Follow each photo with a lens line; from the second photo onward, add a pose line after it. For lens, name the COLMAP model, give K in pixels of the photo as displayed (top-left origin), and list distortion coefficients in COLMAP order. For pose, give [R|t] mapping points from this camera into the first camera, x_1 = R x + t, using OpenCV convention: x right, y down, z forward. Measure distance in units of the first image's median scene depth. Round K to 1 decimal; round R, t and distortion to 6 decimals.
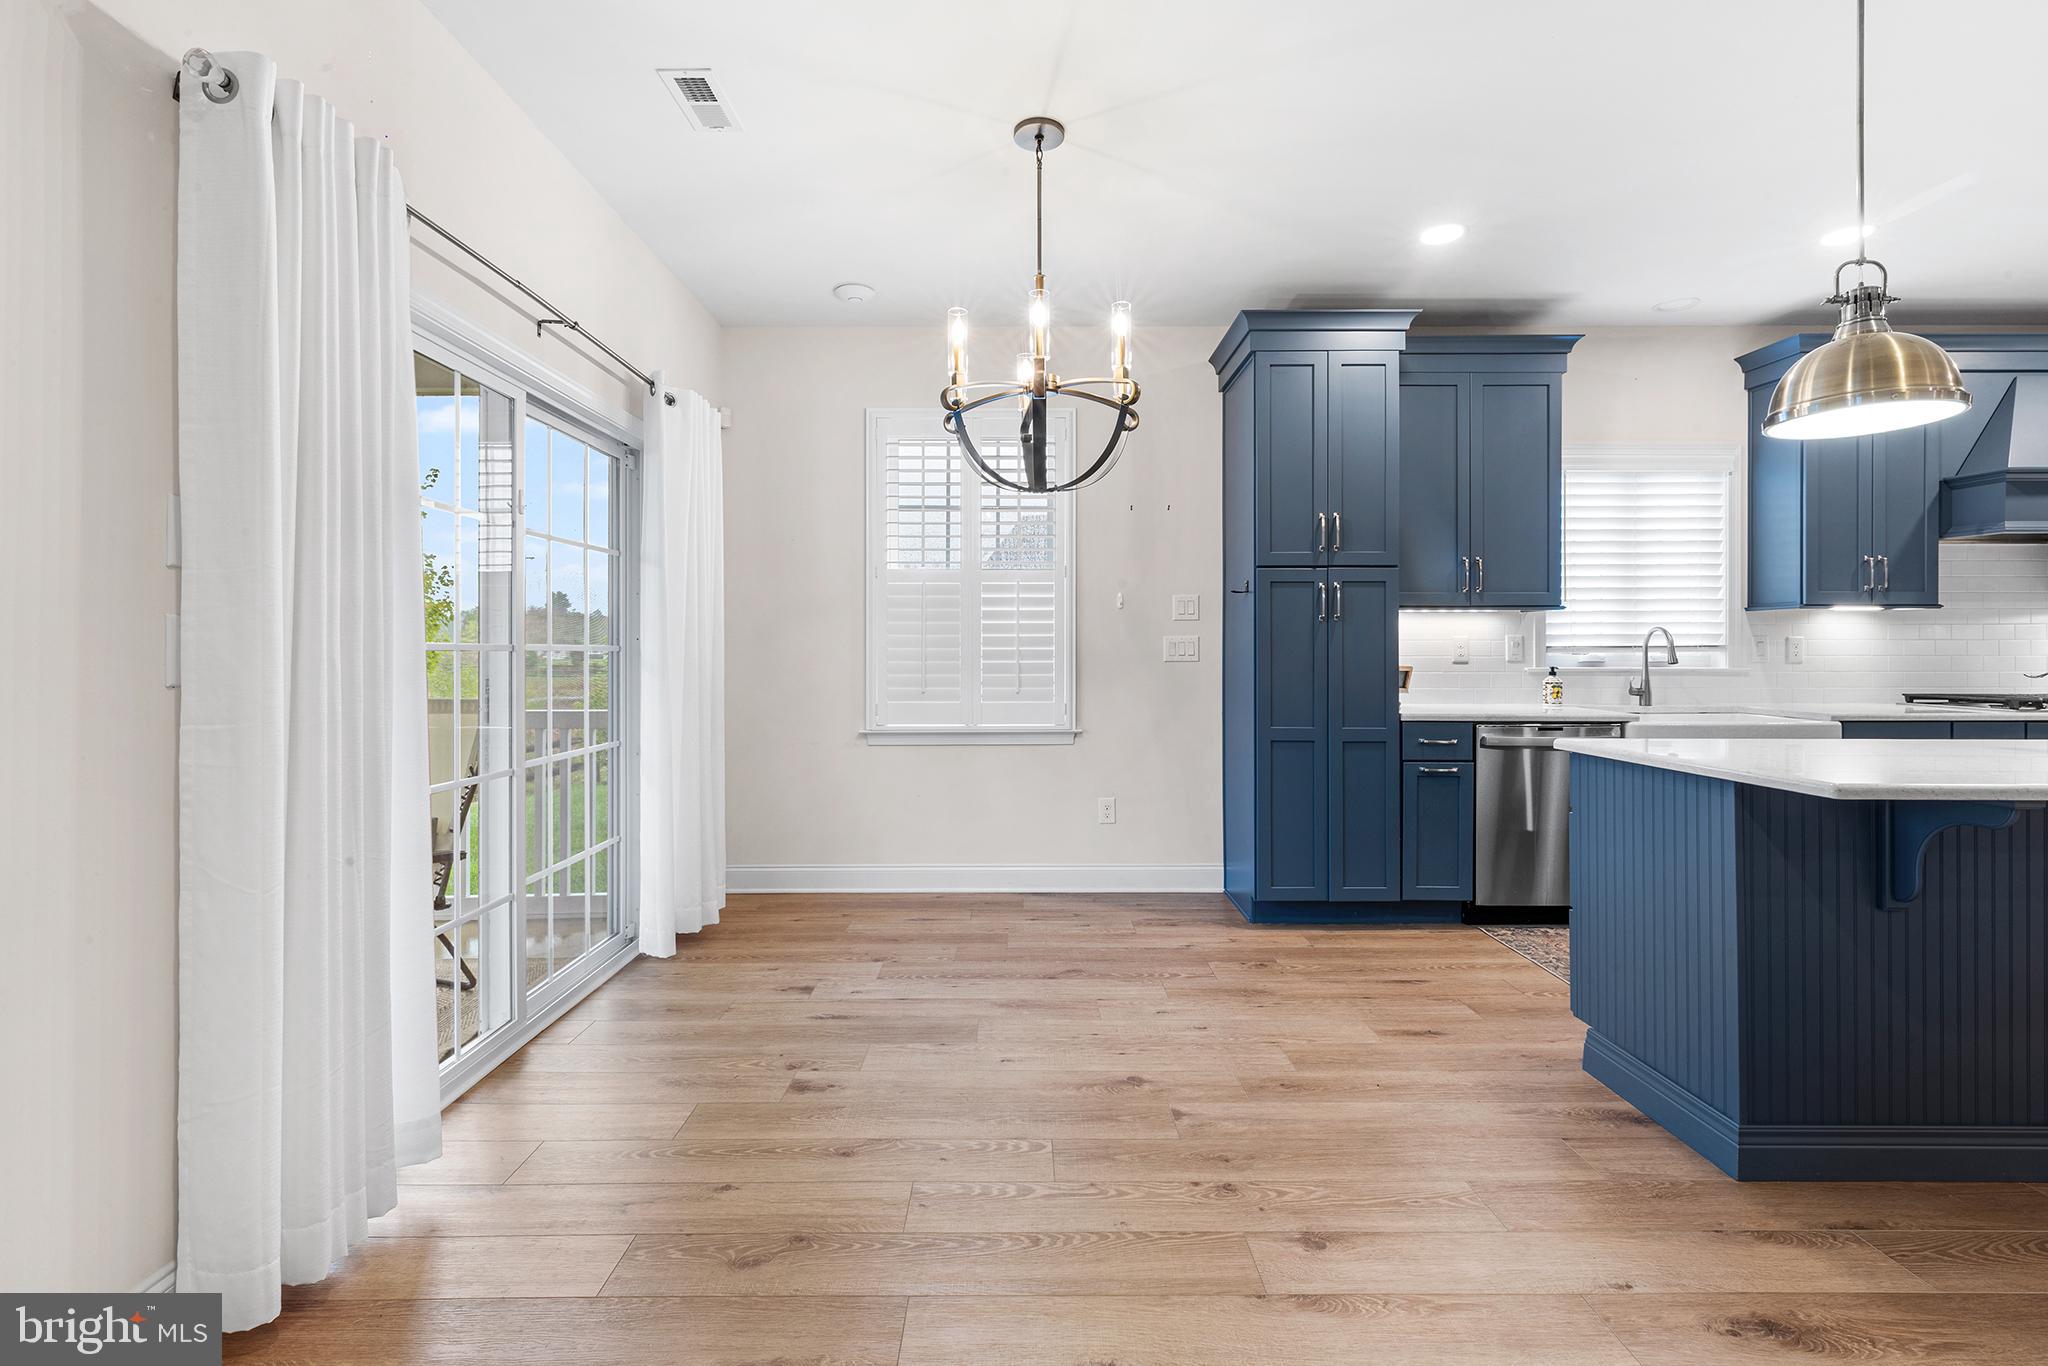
lens RADIAL K [[930.4, 0, 1014.2], [0, 930.4, 647.2], [0, 0, 1]] dist [0.001674, -0.000061]
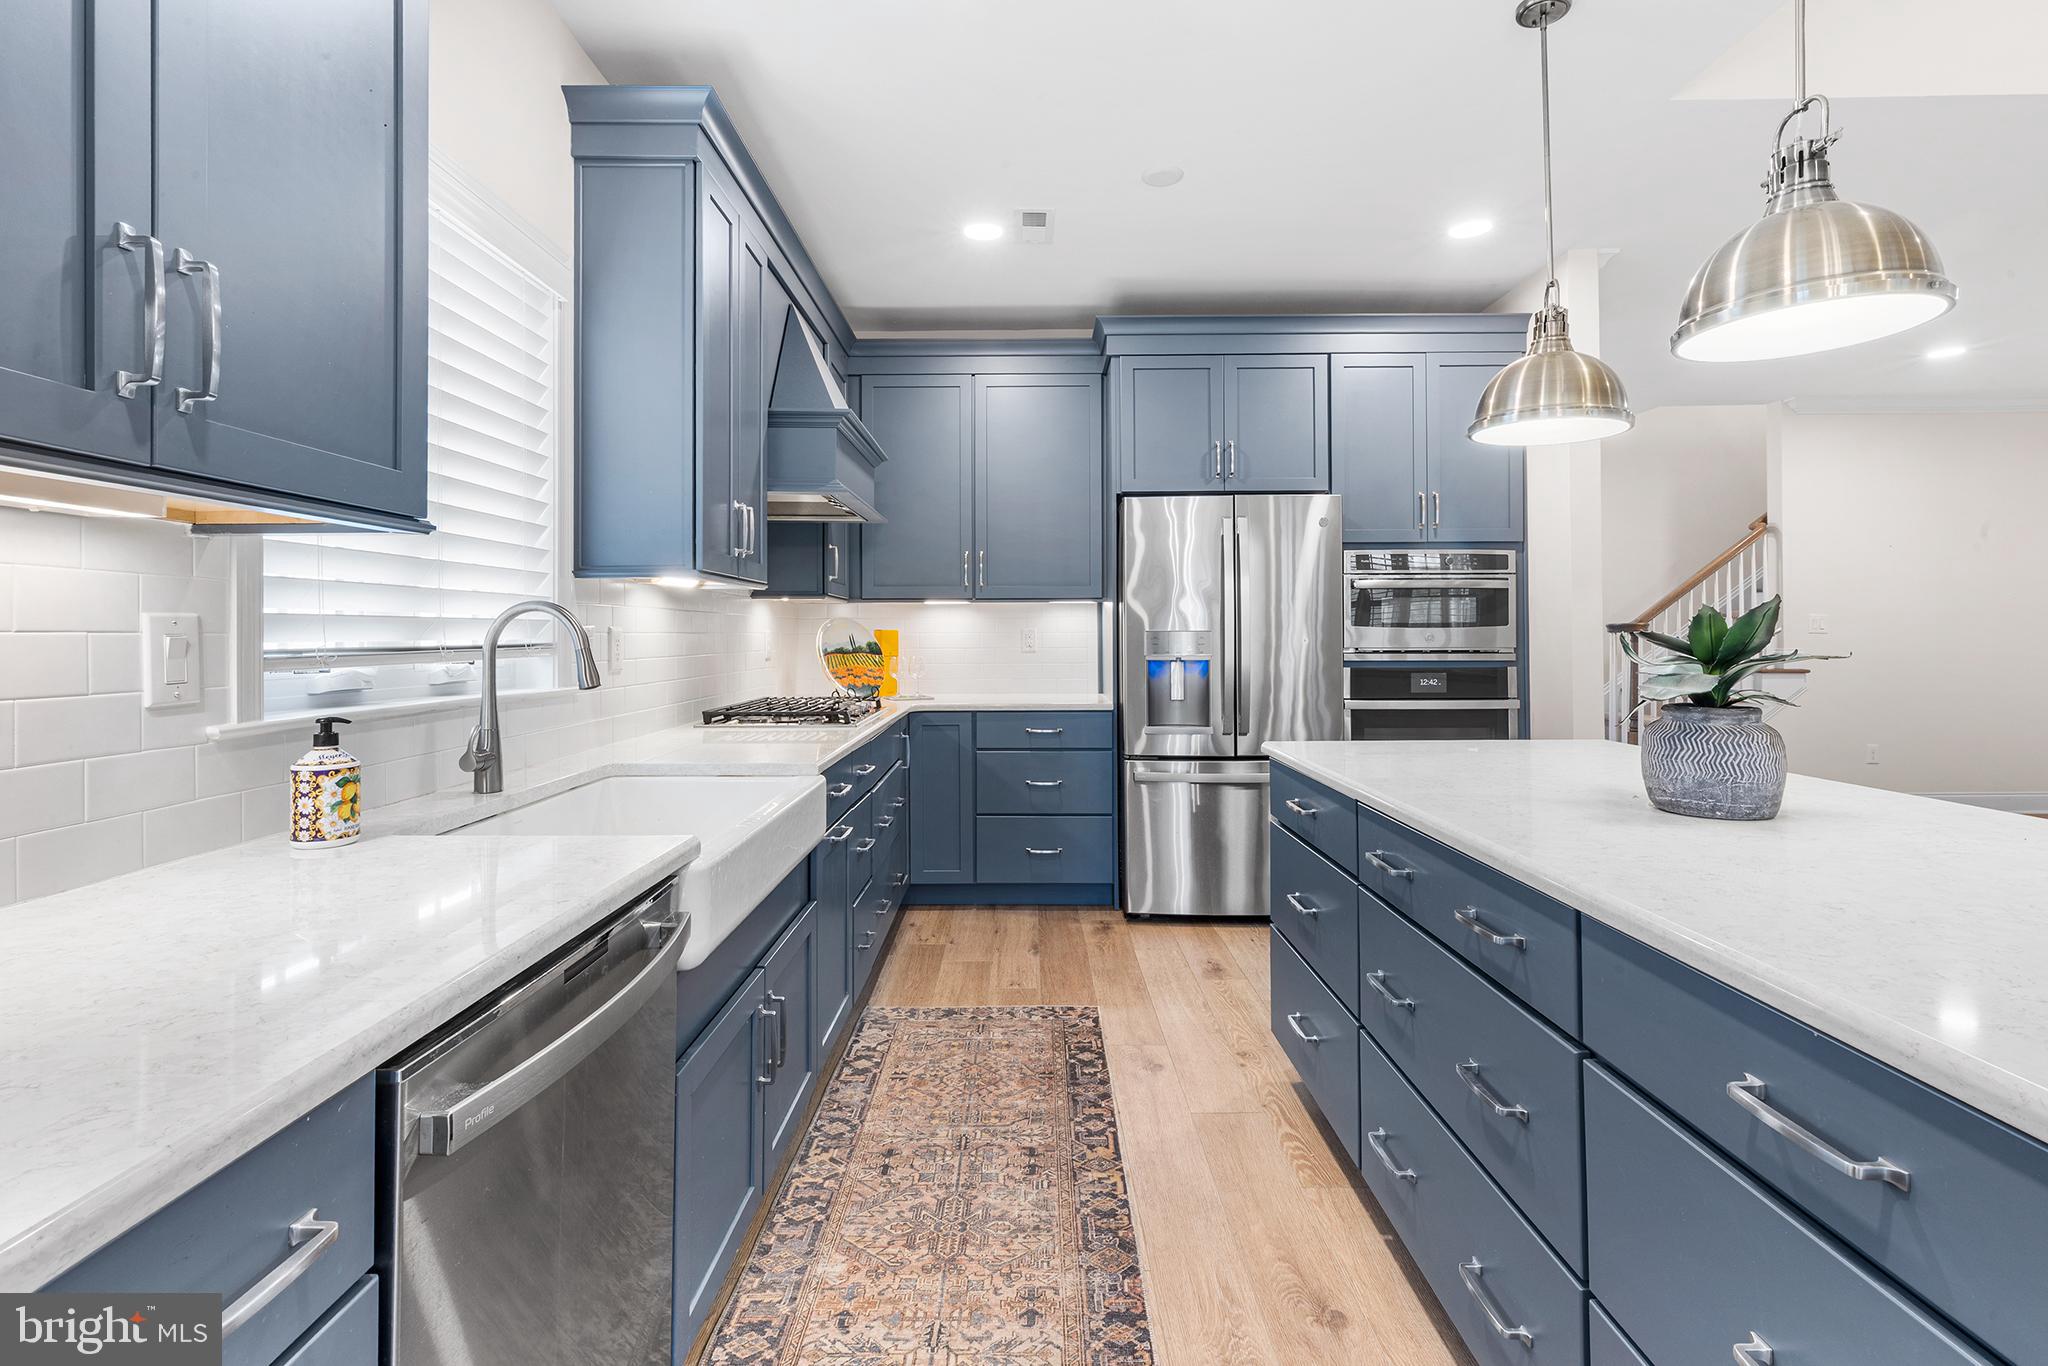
lens RADIAL K [[940.3, 0, 1027.7], [0, 940.3, 619.6], [0, 0, 1]] dist [-0.000429, -0.000106]
pose [[-0.002976, 0.015884, 0.999869, 0.311208], [0.002827, 0.999870, -0.015876, -0.006874], [-0.999992, 0.002780, -0.003020, 0.902615]]
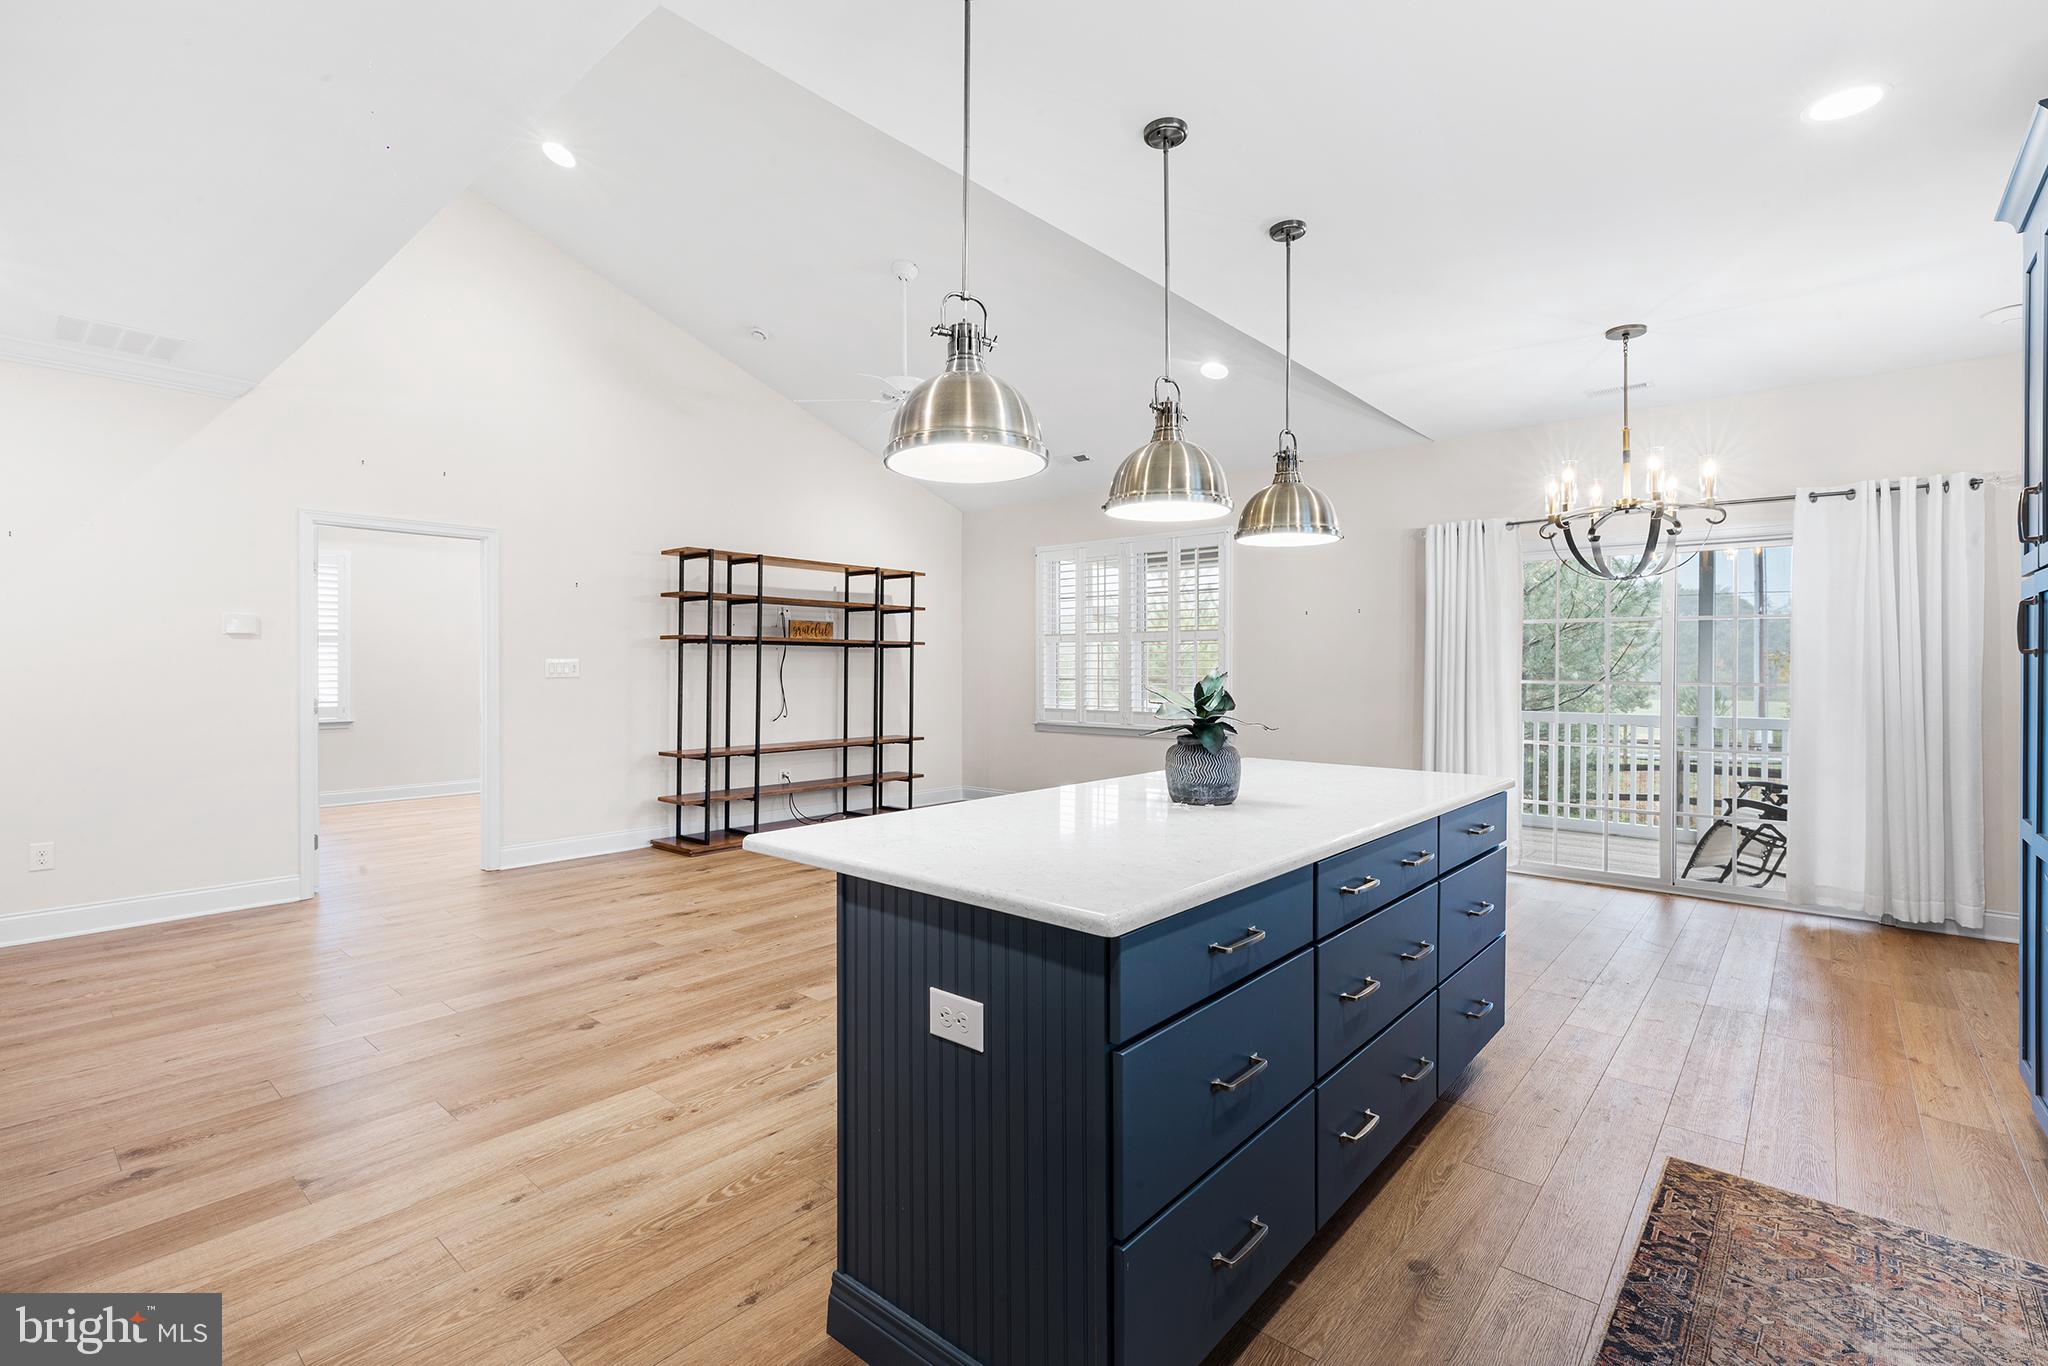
lens RADIAL K [[924.1, 0, 1024.8], [0, 924.1, 639.4], [0, 0, 1]] dist [0.000247, -0.001107]
pose [[-0.653689, -0.024641, -0.756362, 1.302871], [0.000214, 0.999464, -0.032746, -0.019686], [0.756763, -0.021568, -0.653333, 0.936032]]
